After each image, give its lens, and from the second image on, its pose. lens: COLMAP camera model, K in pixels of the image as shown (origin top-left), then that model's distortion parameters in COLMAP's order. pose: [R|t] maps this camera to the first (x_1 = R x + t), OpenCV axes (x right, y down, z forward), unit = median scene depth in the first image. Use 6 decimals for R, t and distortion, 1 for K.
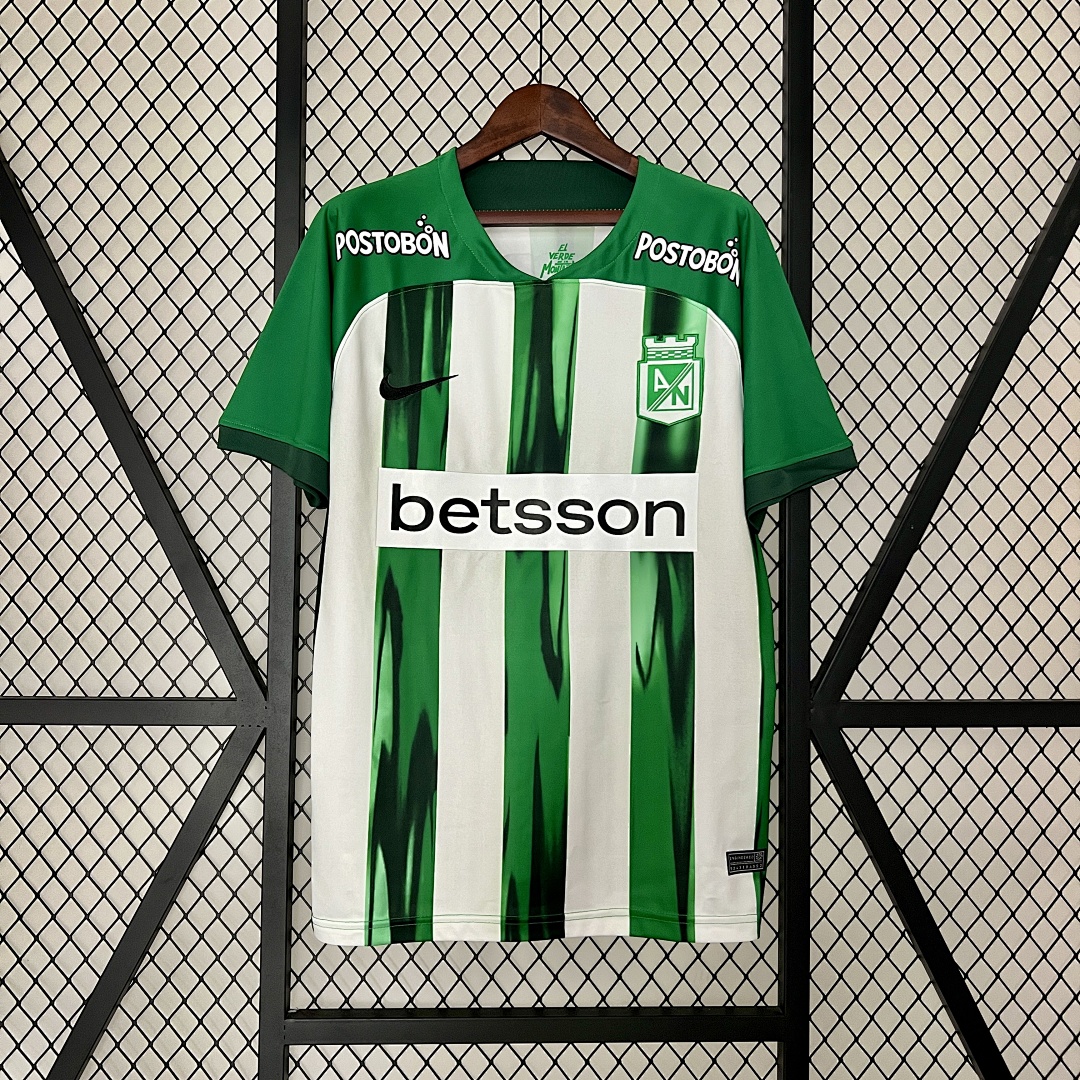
lens RADIAL K [[1119.1, 0, 540.0], [0, 1119.1, 540.0], [0, 0, 1]] dist [0.159518, -0.449168]
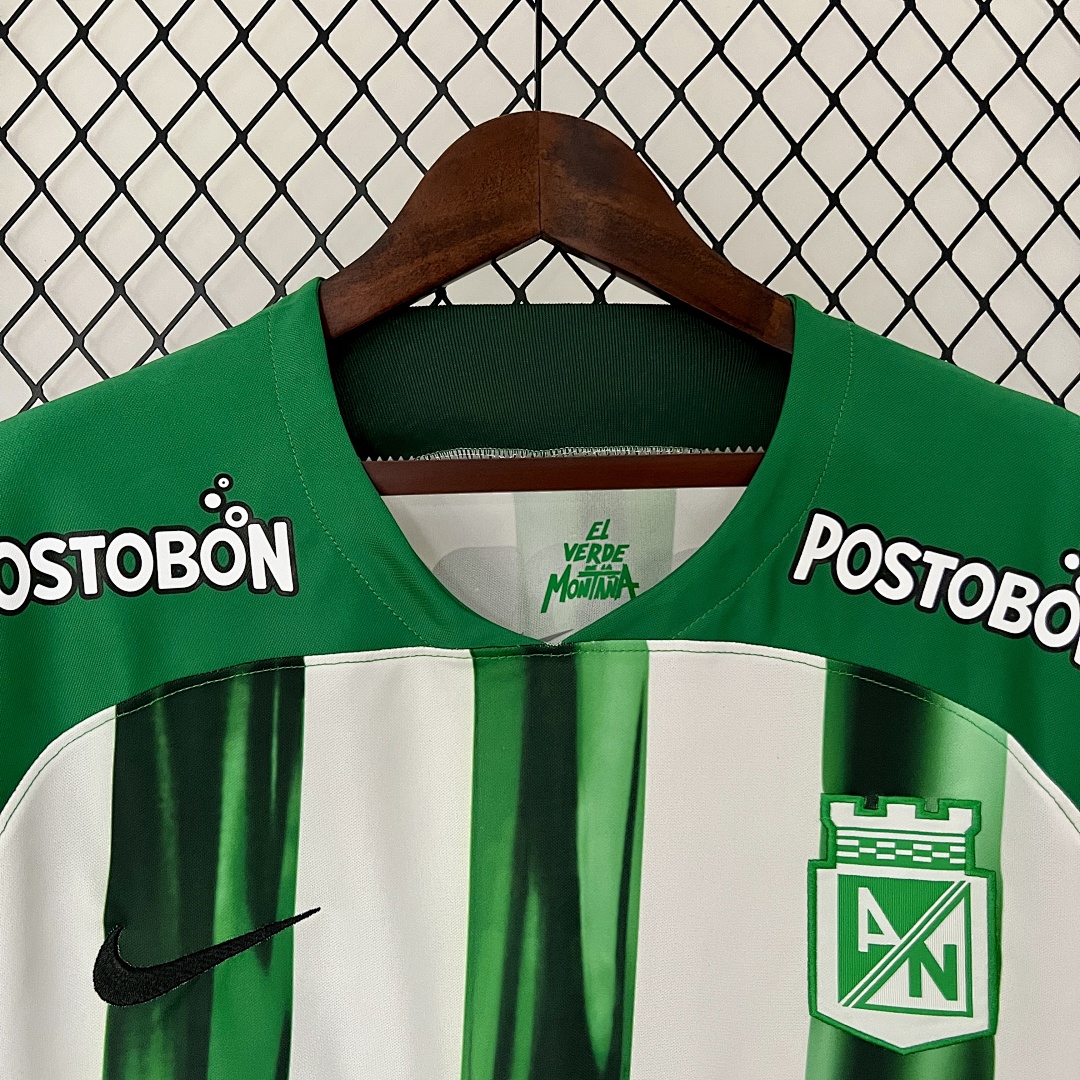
lens RADIAL K [[1145.8, 0, 540.0], [0, 1145.8, 540.0], [0, 0, 1]] dist [0.078132, -0.144500]
pose [[0.999907, -0.007796, 0.011232, -0.004718], [0.007616, 0.999844, 0.015955, -0.271867], [-0.011355, -0.015868, 0.999810, 0.625778]]
